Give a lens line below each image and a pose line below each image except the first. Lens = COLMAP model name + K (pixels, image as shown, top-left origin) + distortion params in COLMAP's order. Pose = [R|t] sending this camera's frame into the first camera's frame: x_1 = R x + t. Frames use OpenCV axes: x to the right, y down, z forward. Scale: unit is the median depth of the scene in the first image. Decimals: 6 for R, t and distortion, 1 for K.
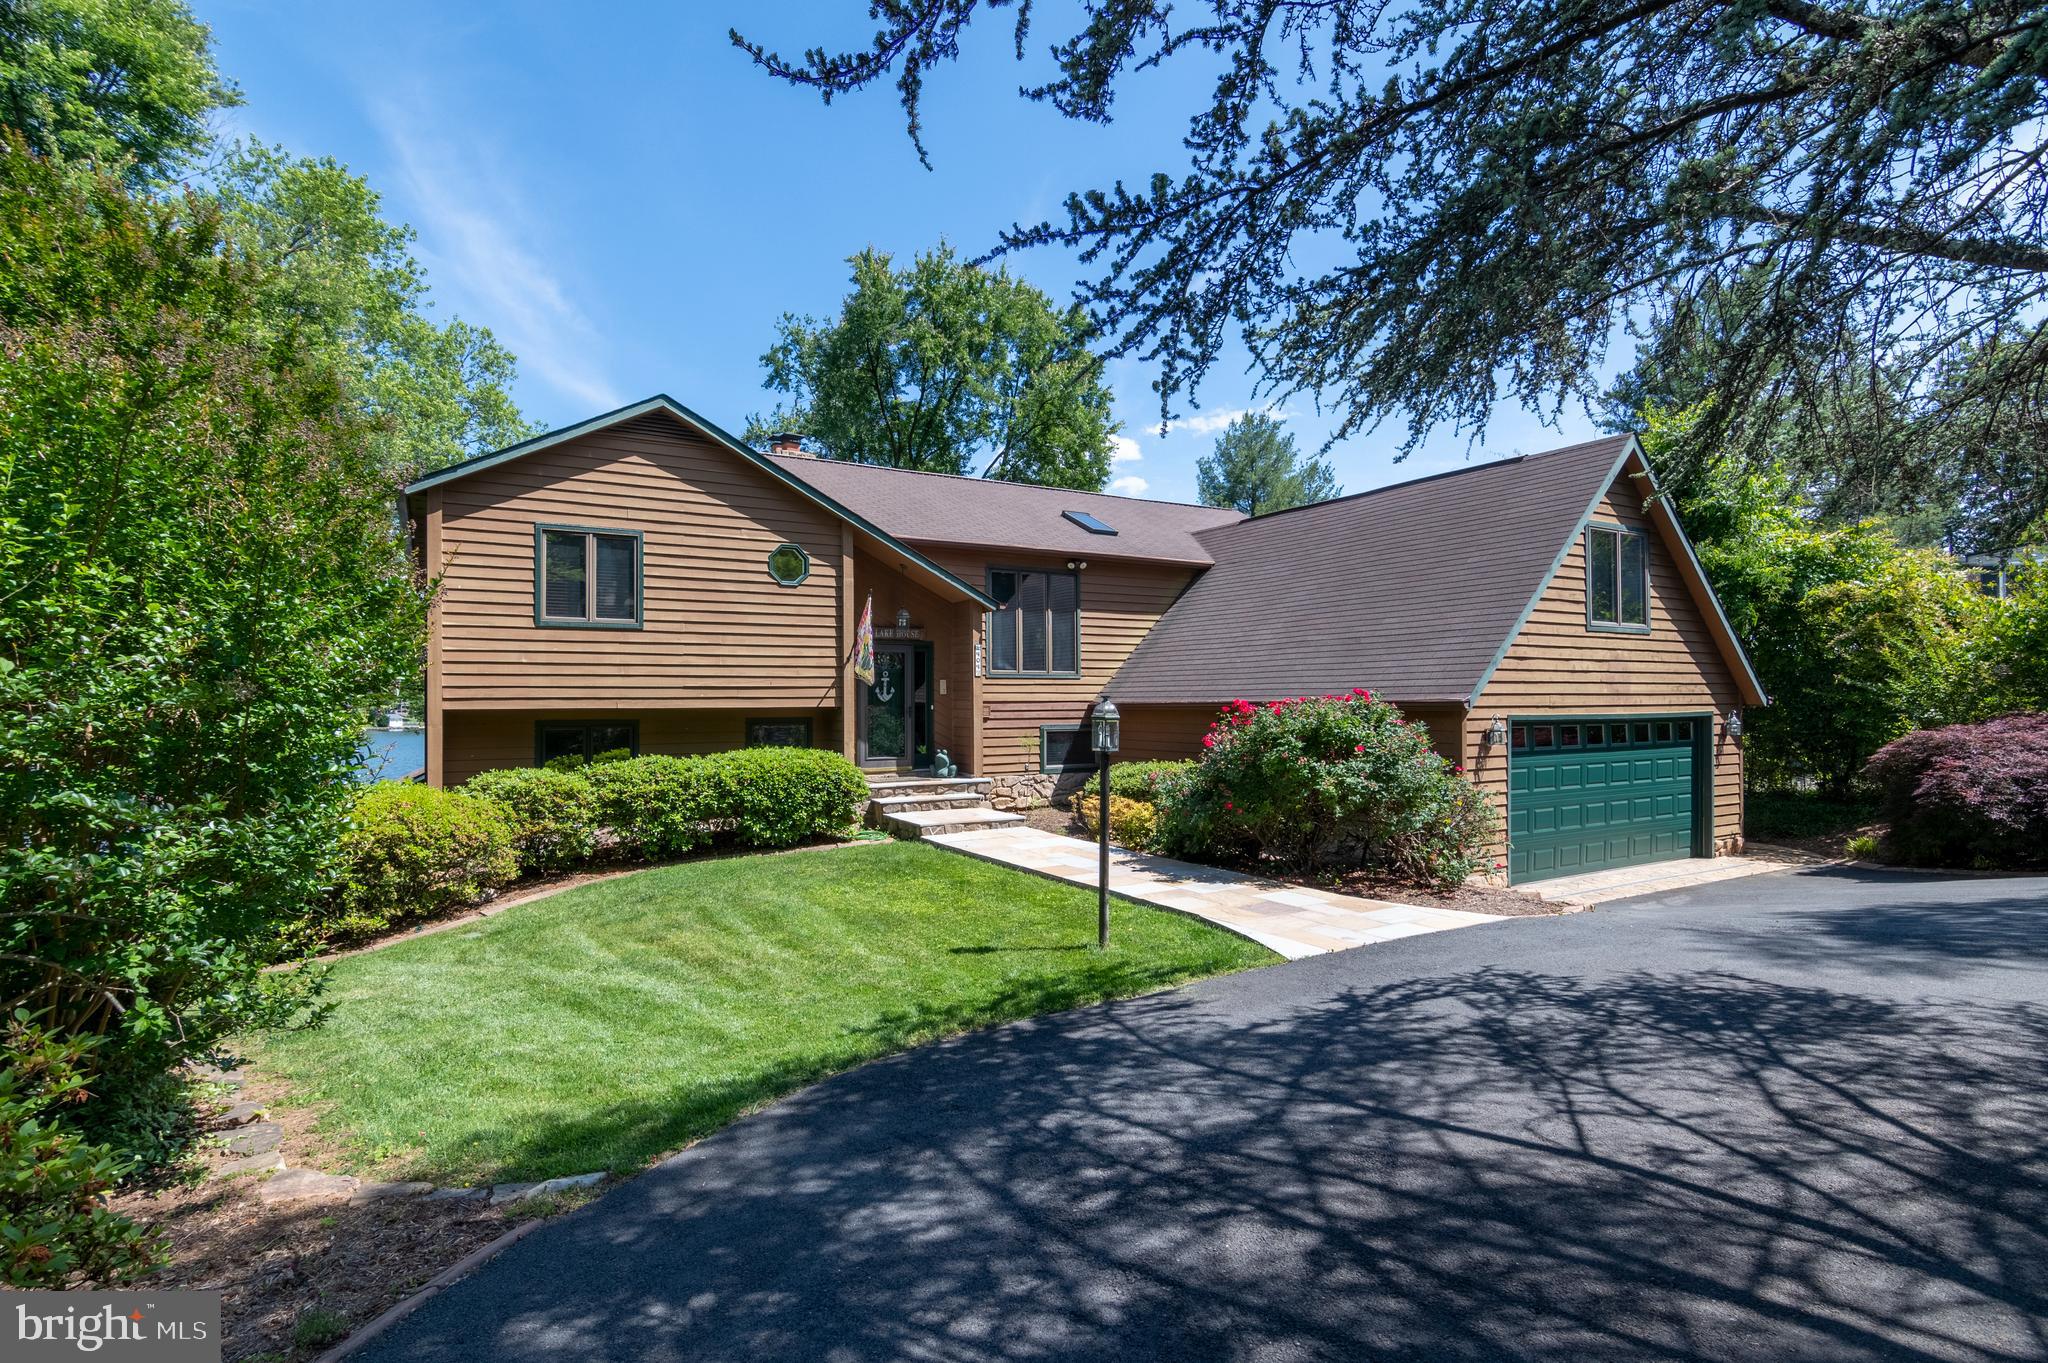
lens RADIAL K [[988.4, 0, 1013.8], [0, 988.4, 695.7], [0, 0, 1]] dist [-0.000748, 0.001778]
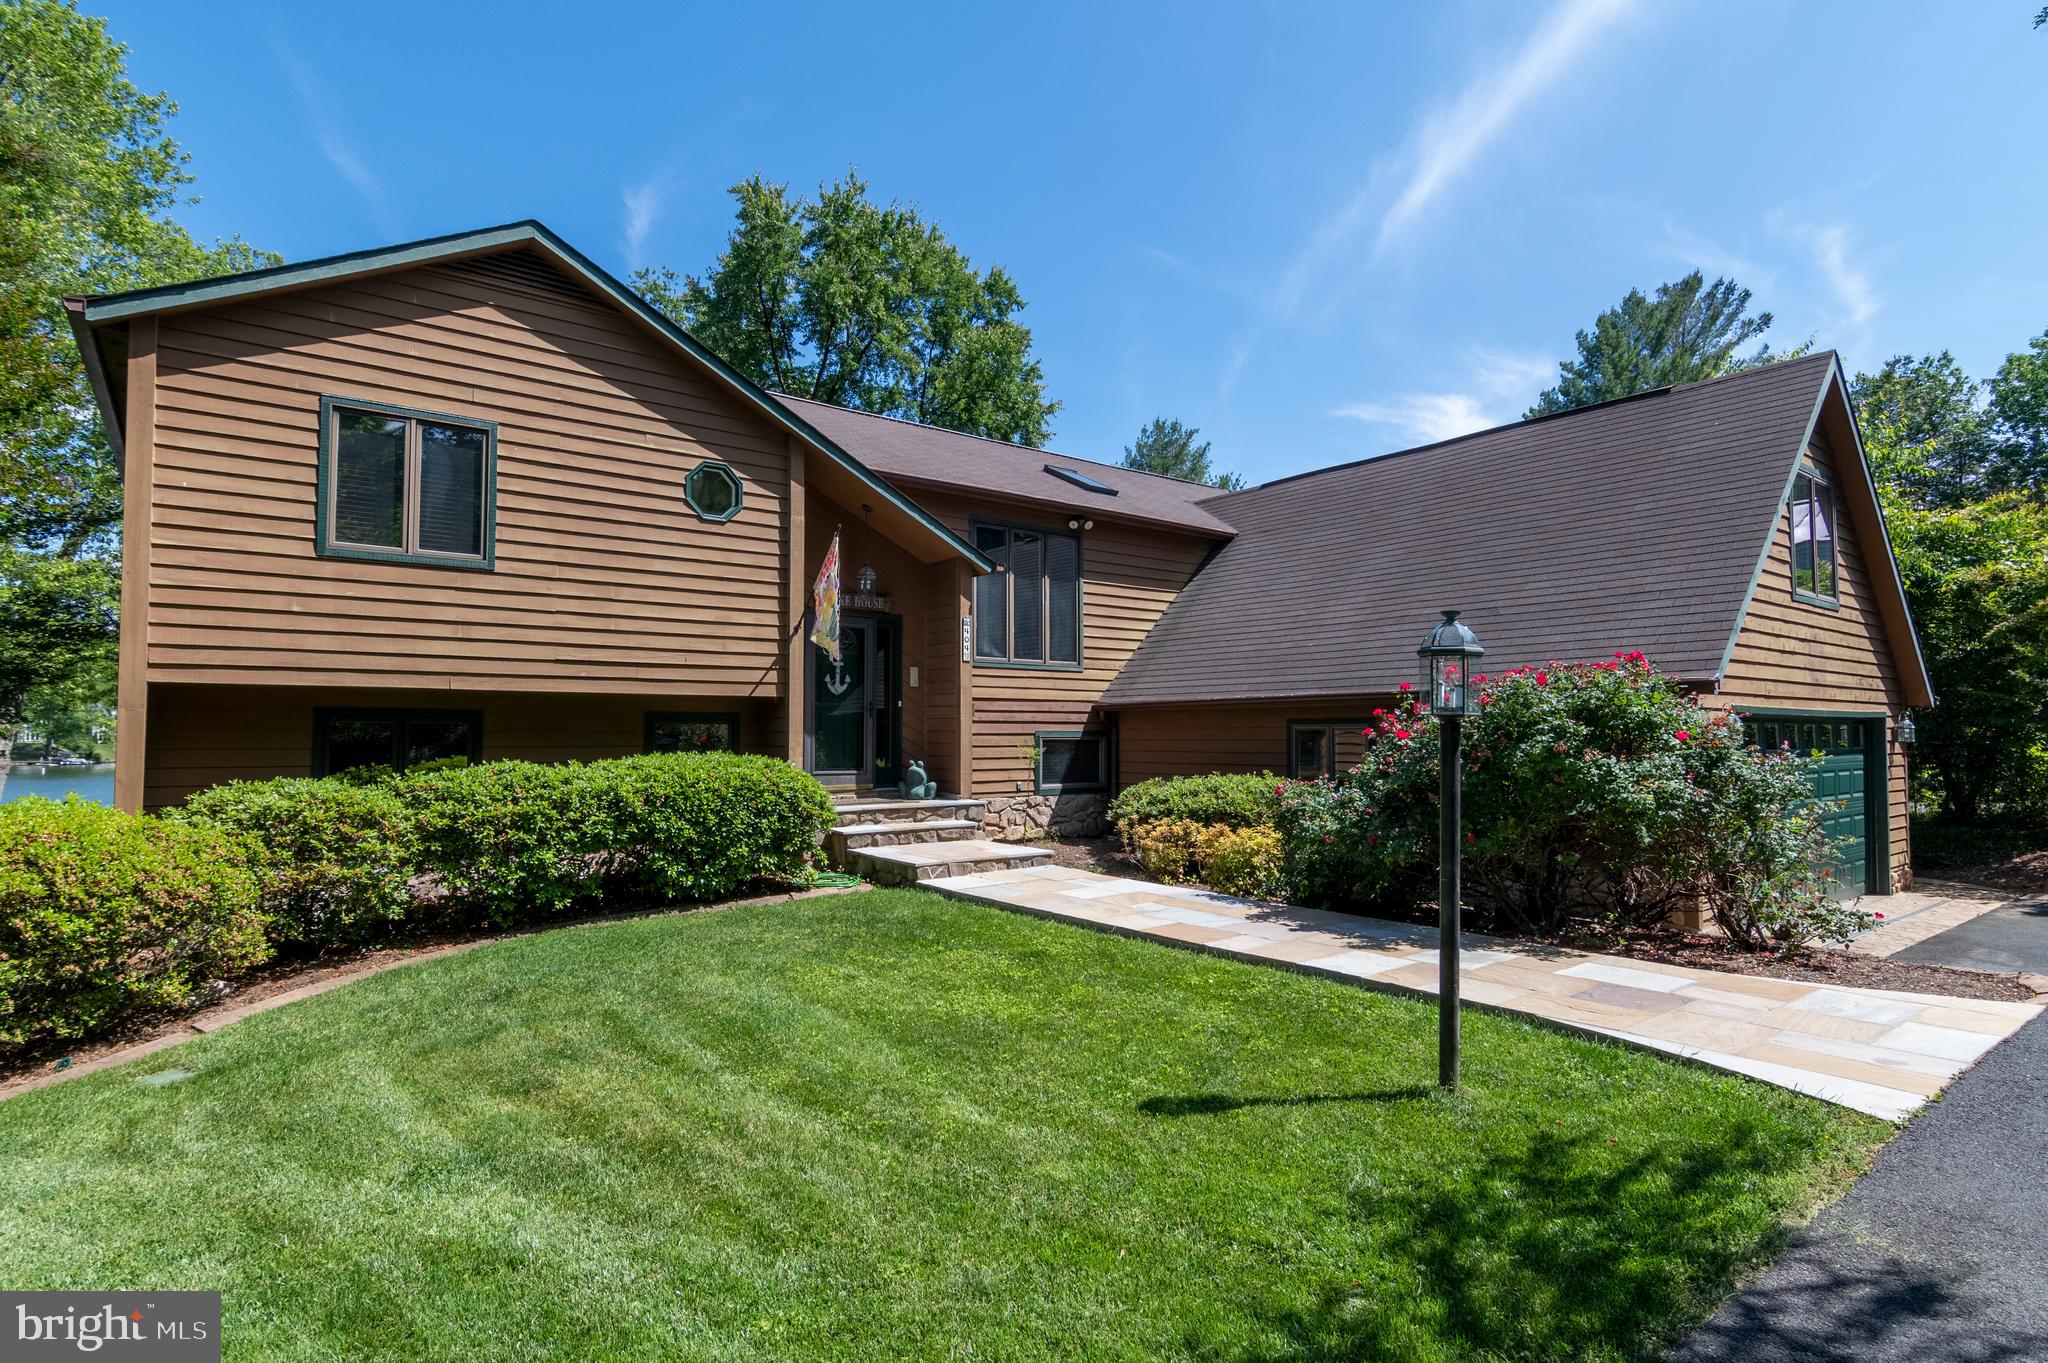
lens RADIAL K [[1035.5, 0, 1011.3], [0, 1035.5, 695.2], [0, 0, 1]] dist [-0.002441, 0.005255]
pose [[0.991818, 0.009967, 0.127271, -0.123575], [-0.005916, 0.999465, -0.032169, 0.037165], [-0.127523, 0.031153, 0.991346, 0.282315]]
